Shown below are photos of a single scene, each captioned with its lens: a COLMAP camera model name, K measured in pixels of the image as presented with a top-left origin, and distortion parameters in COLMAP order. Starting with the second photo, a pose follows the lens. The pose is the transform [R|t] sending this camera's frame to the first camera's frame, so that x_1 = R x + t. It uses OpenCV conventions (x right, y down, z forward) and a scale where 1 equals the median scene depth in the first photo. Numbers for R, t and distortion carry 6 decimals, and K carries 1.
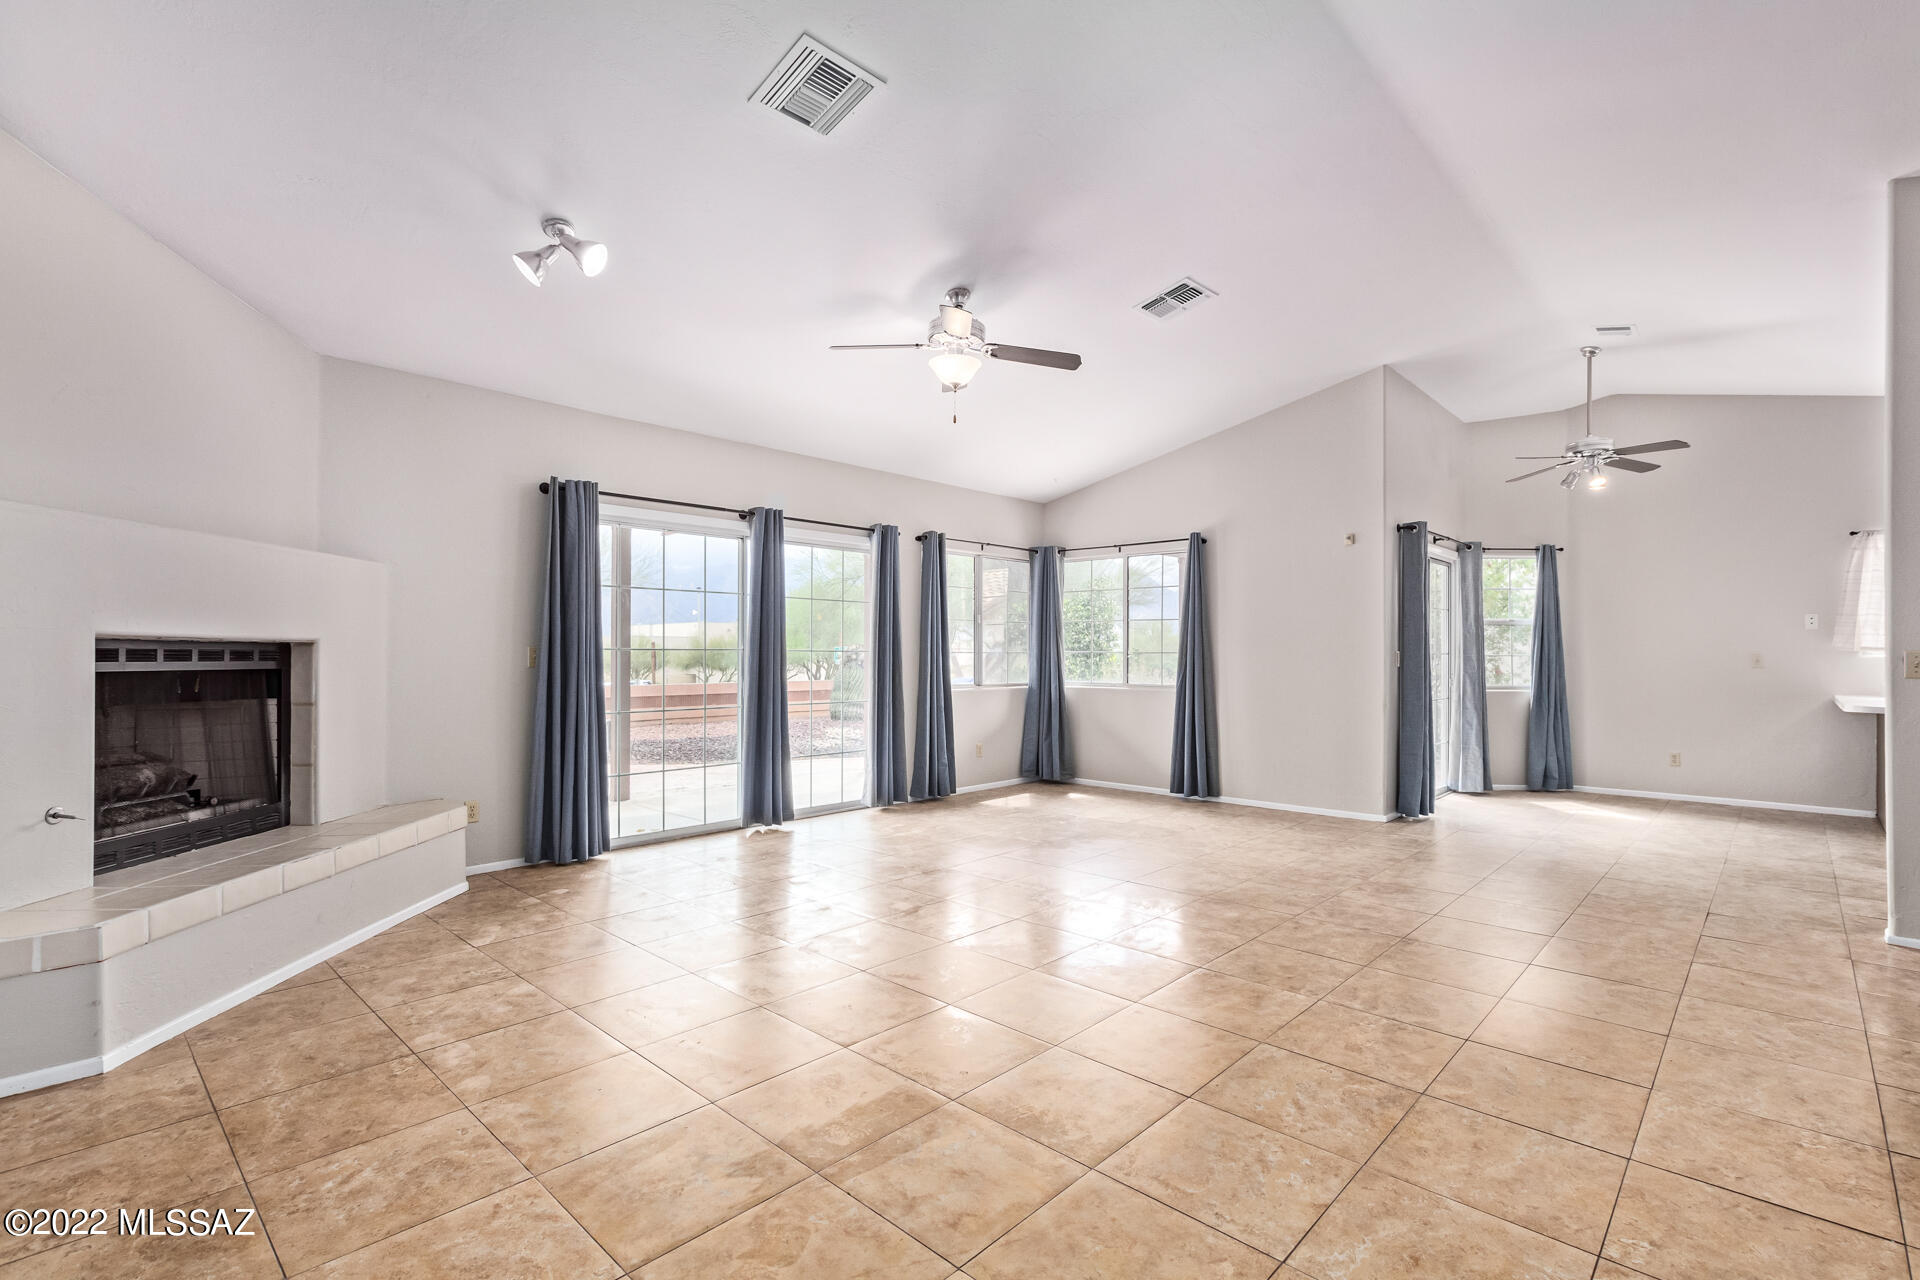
lens RADIAL K [[876.4, 0, 961.6], [0, 876.4, 645.5], [0, 0, 1]] dist [0.004184, -0.001633]
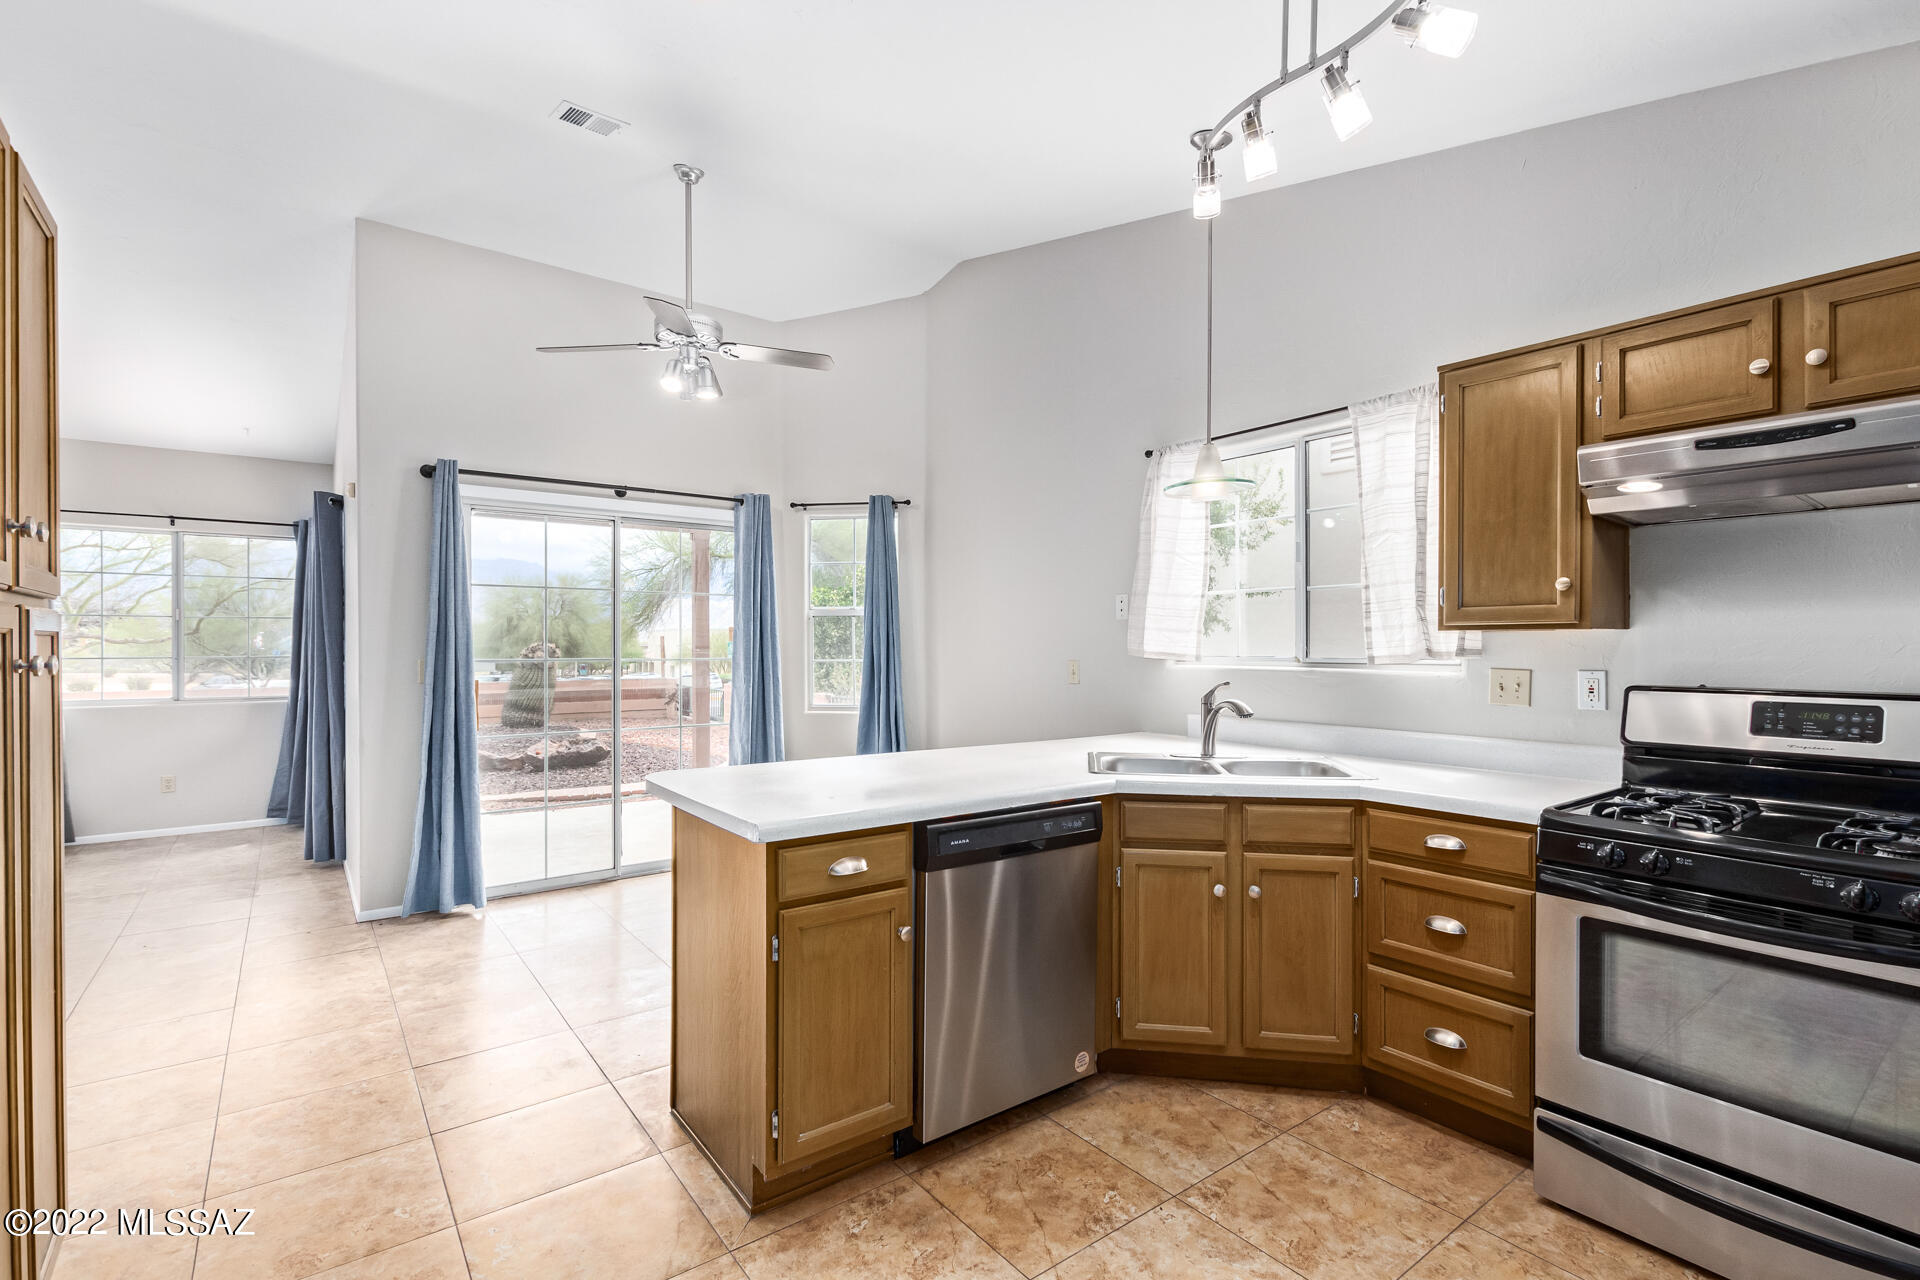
lens RADIAL K [[876.4, 0, 971.0], [0, 876.4, 635.5], [0, 0, 1]] dist [0.004184, -0.001633]
pose [[0.988729, -0.007864, -0.149510, 1.775457], [0.008554, 0.999956, 0.003976, -0.020345], [0.149473, -0.005210, 0.988752, 0.740451]]
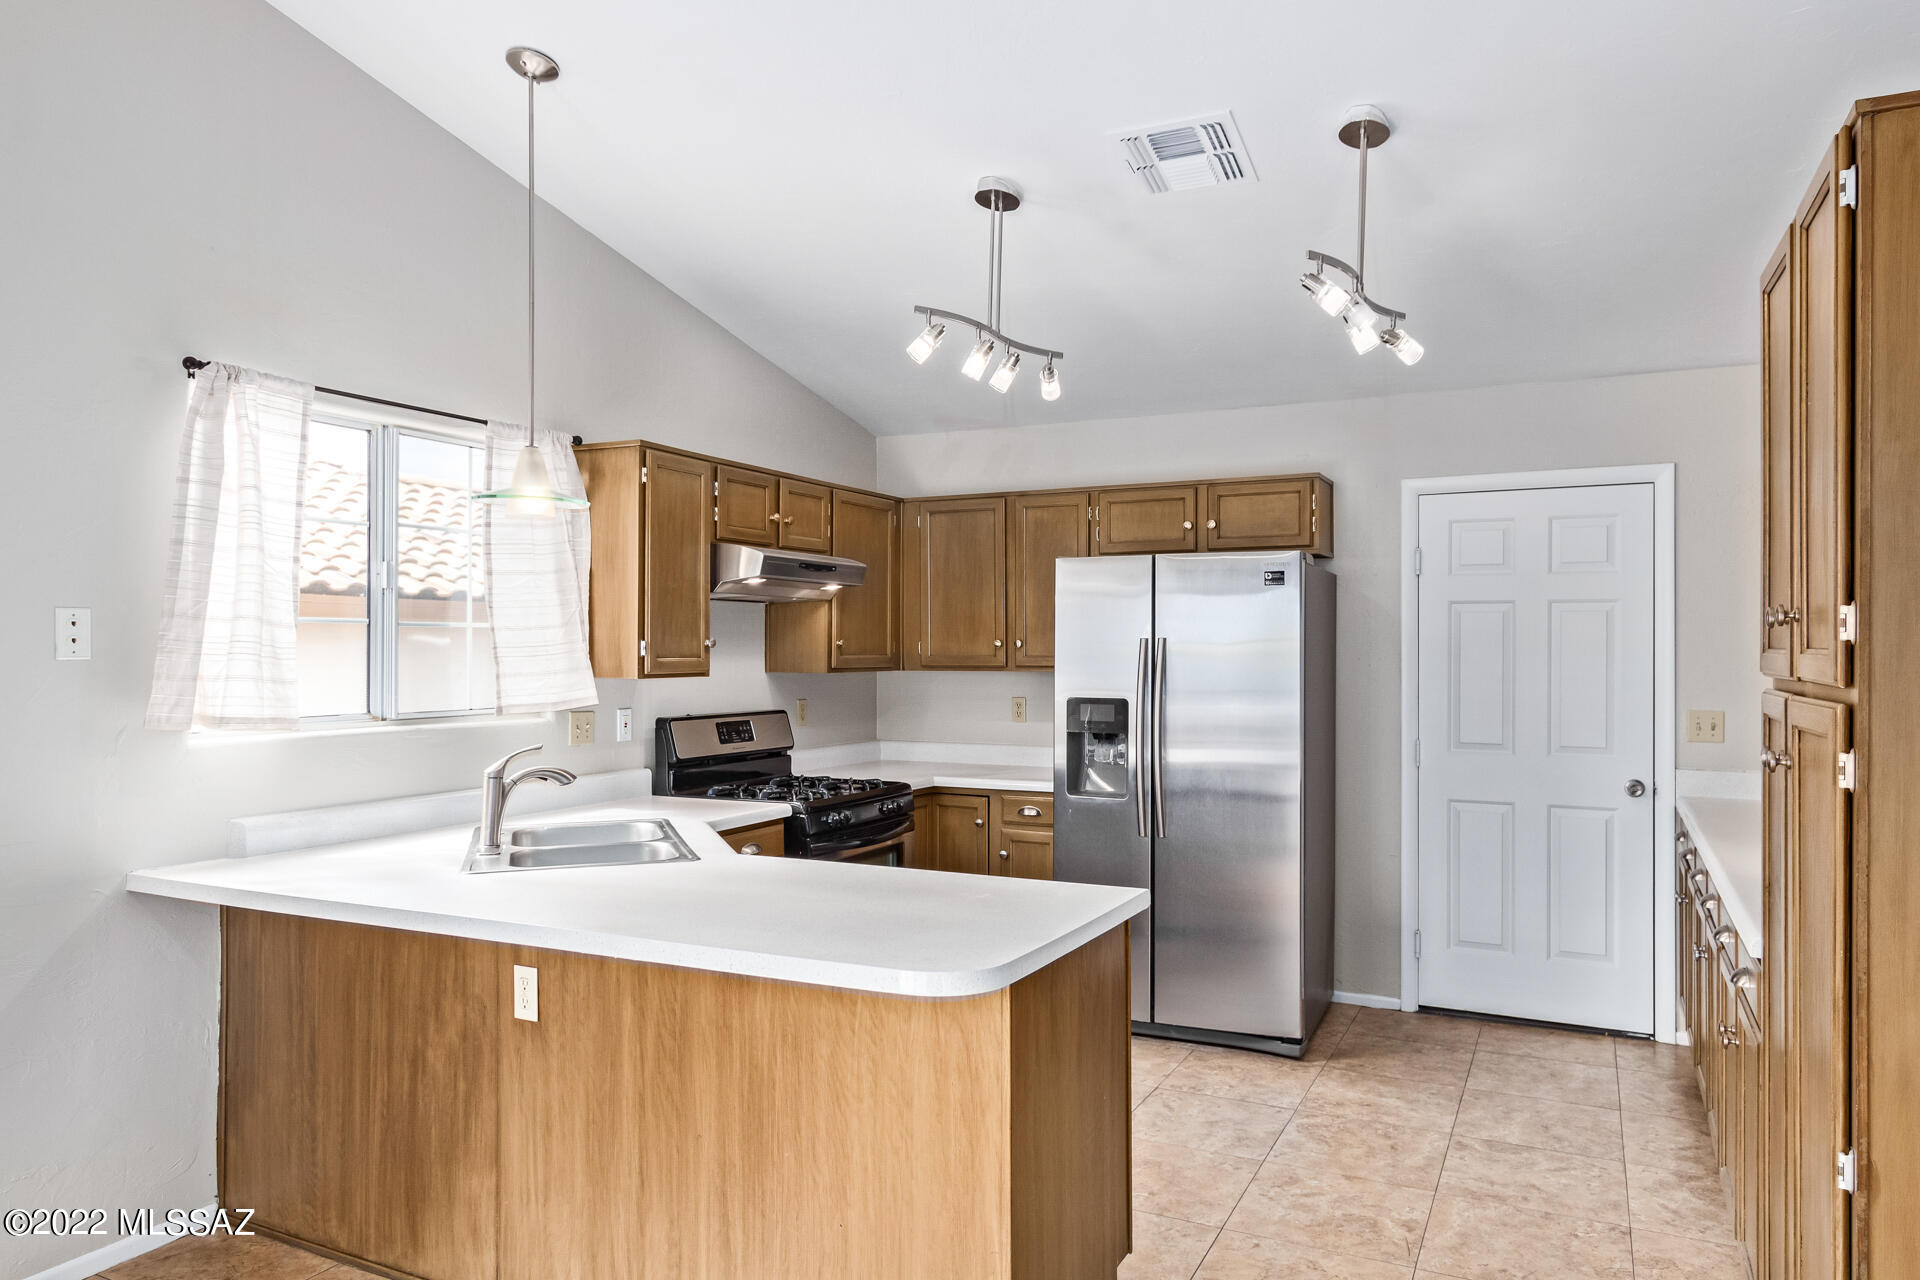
lens RADIAL K [[1240.7, 0, 962.4], [0, 1240.7, 655.7], [0, 0, 1]] dist [0.003975, -0.006009]
pose [[-0.294800, -0.008979, 0.955517, 0.895743], [-0.009035, 0.999937, 0.006609, -0.048011], [-0.955516, -0.006685, -0.294863, 1.556769]]
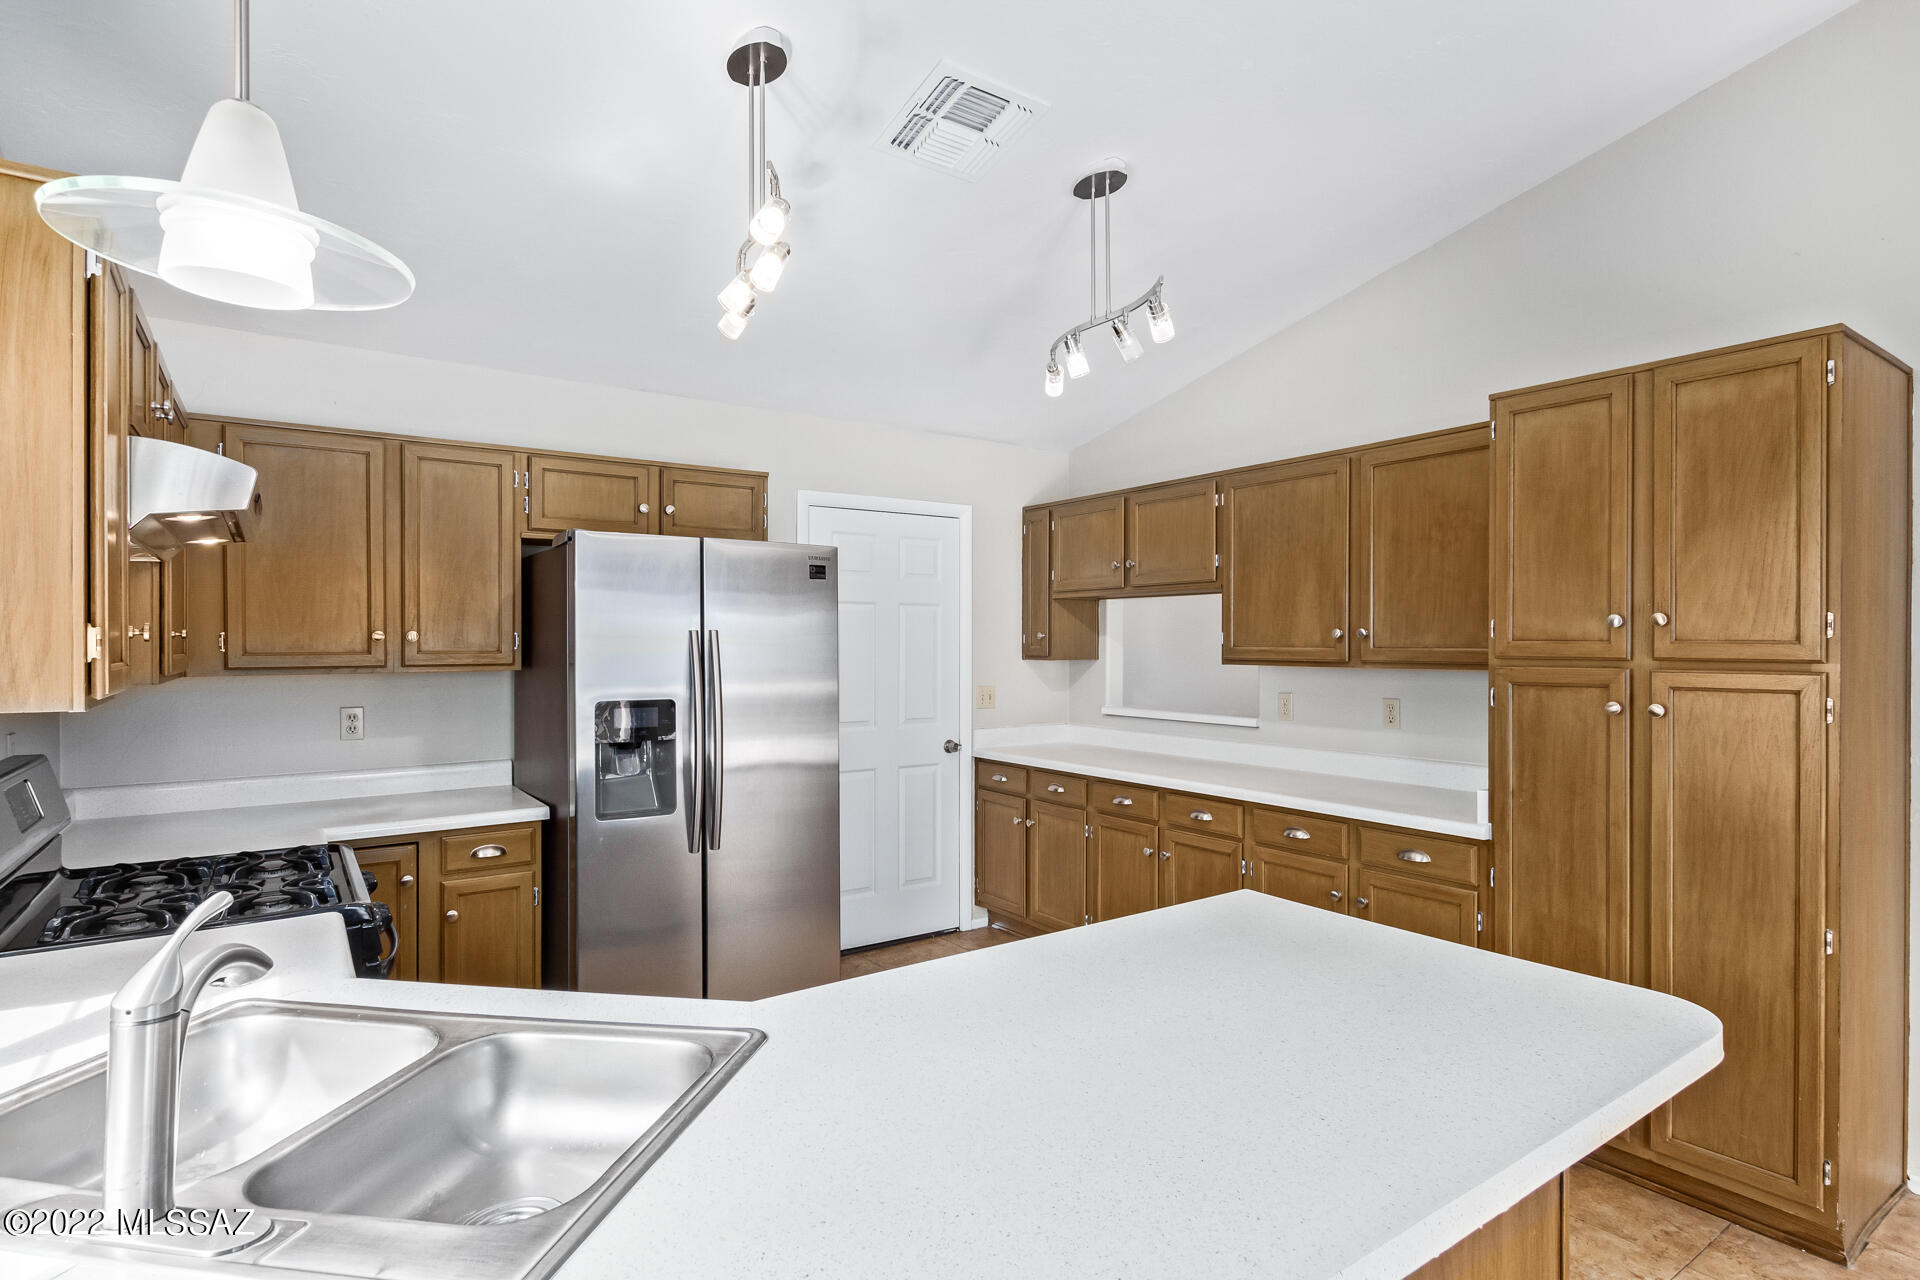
lens RADIAL K [[969.4, 0, 960.8], [0, 969.4, 650.1], [0, 0, 1]] dist [0.001710, -0.001073]
pose [[-0.979208, -0.003065, 0.202835, 1.622334], [-0.002774, 0.999995, 0.001718, -0.043592], [-0.202839, 0.001119, -0.979212, 1.815678]]
